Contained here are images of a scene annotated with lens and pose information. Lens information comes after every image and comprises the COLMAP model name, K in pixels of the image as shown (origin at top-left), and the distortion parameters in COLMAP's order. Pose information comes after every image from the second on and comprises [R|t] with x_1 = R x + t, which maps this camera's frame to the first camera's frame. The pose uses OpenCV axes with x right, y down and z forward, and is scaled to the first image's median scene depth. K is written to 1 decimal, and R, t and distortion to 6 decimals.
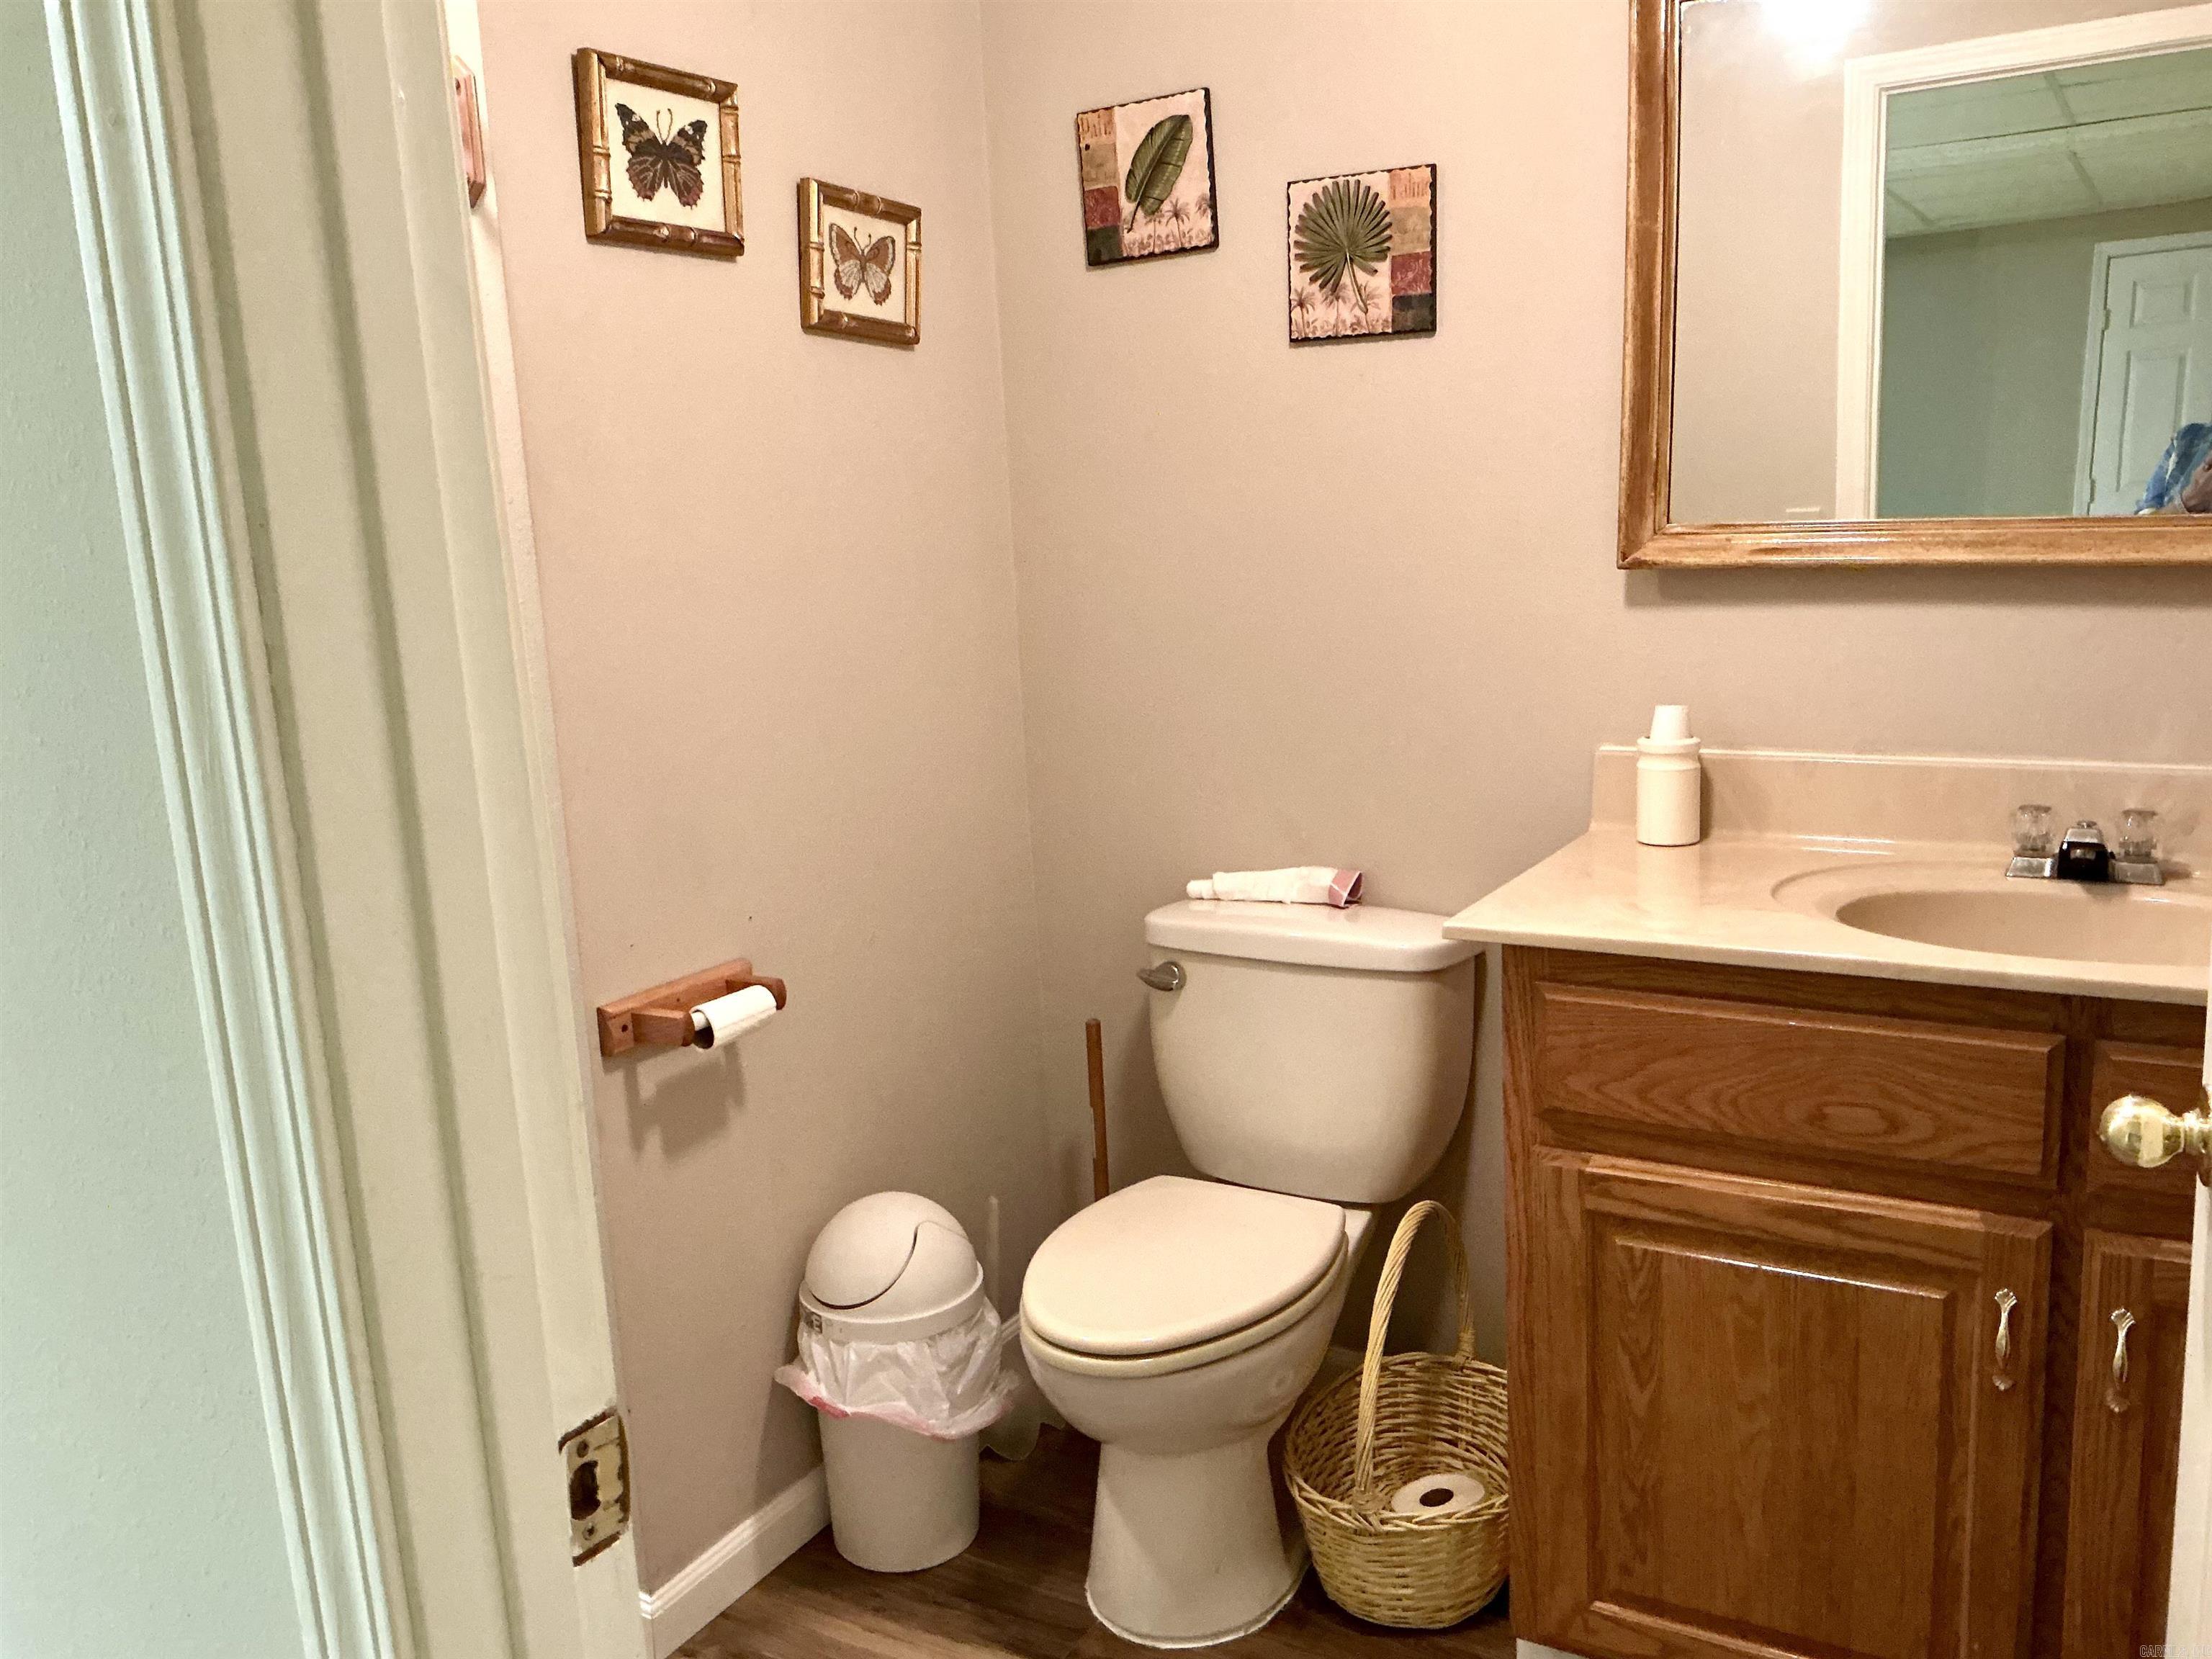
lens RADIAL K [[1669.3, 0, 1106.0], [0, 1669.3, 829.5], [0, 0, 1]] dist [0.000683, -0.085177]
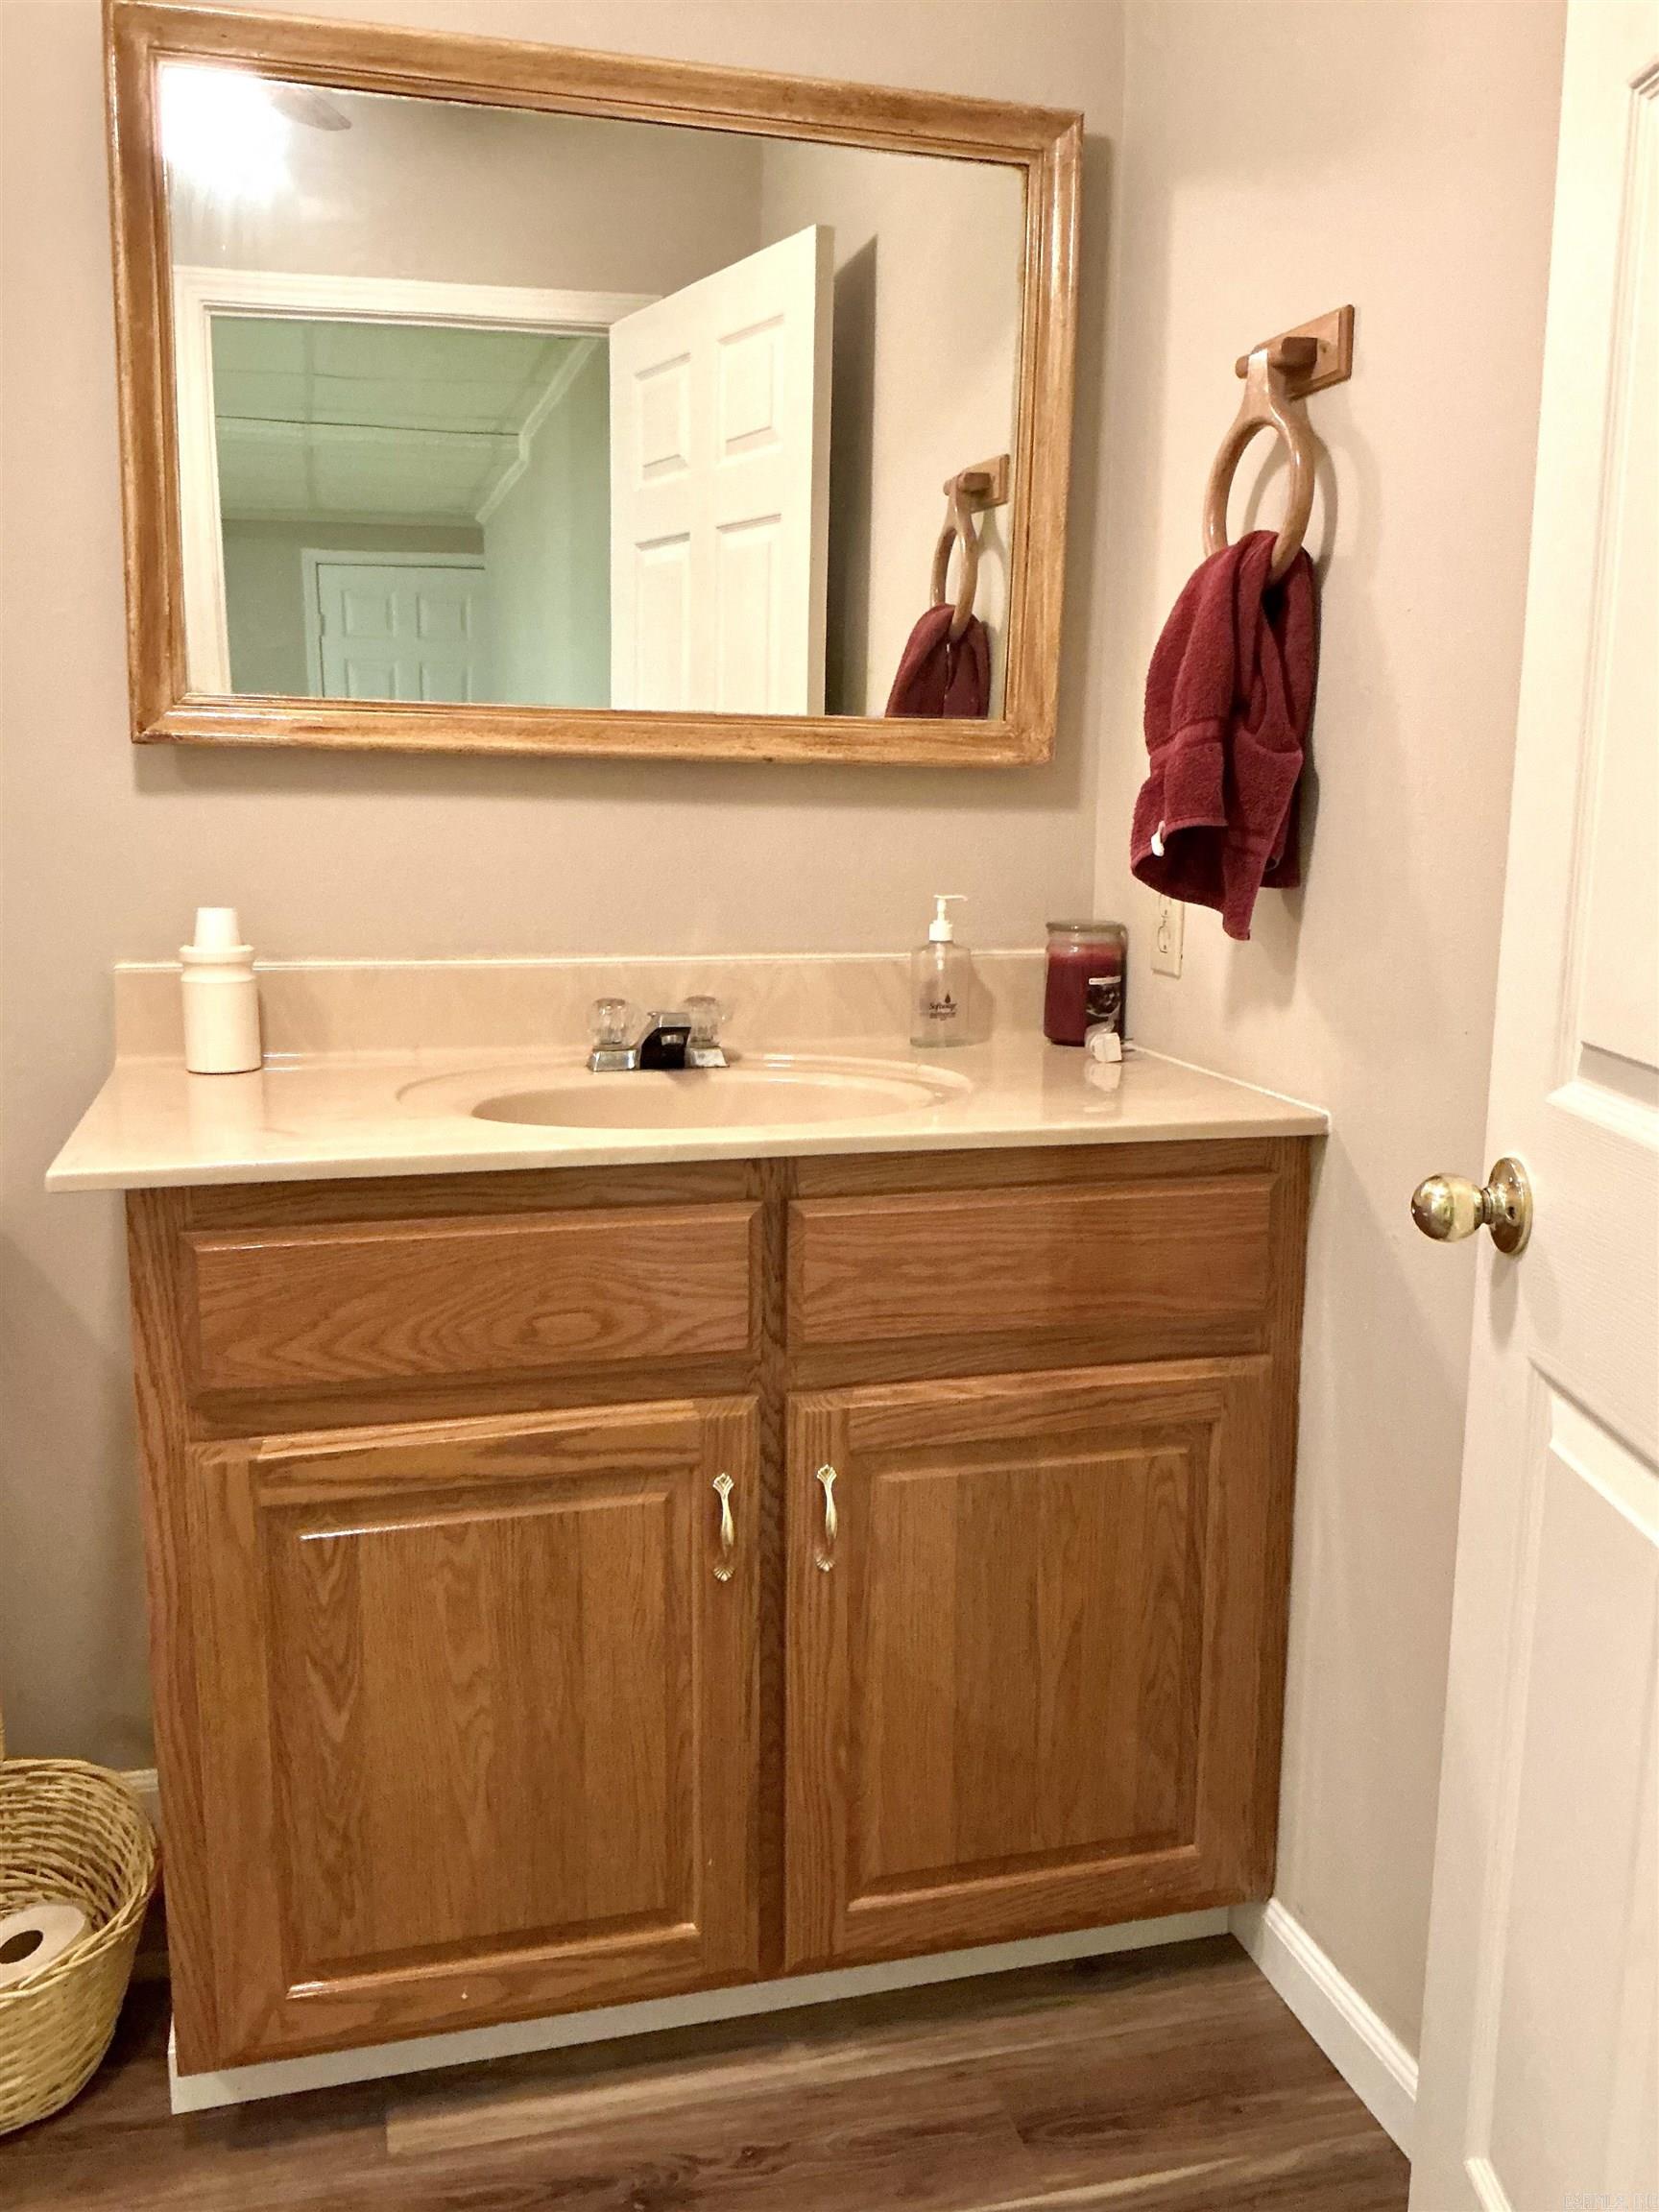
lens RADIAL K [[1713.9, 0, 829.5], [0, 1713.9, 1106.0], [0, 0, 1]] dist [0.034075, -0.098295]
pose [[0.681706, -0.080004, 0.727239, -0.113171], [0.089753, 0.995640, 0.025398, 0.039269], [-0.726100, 0.047958, 0.685914, 0.226666]]
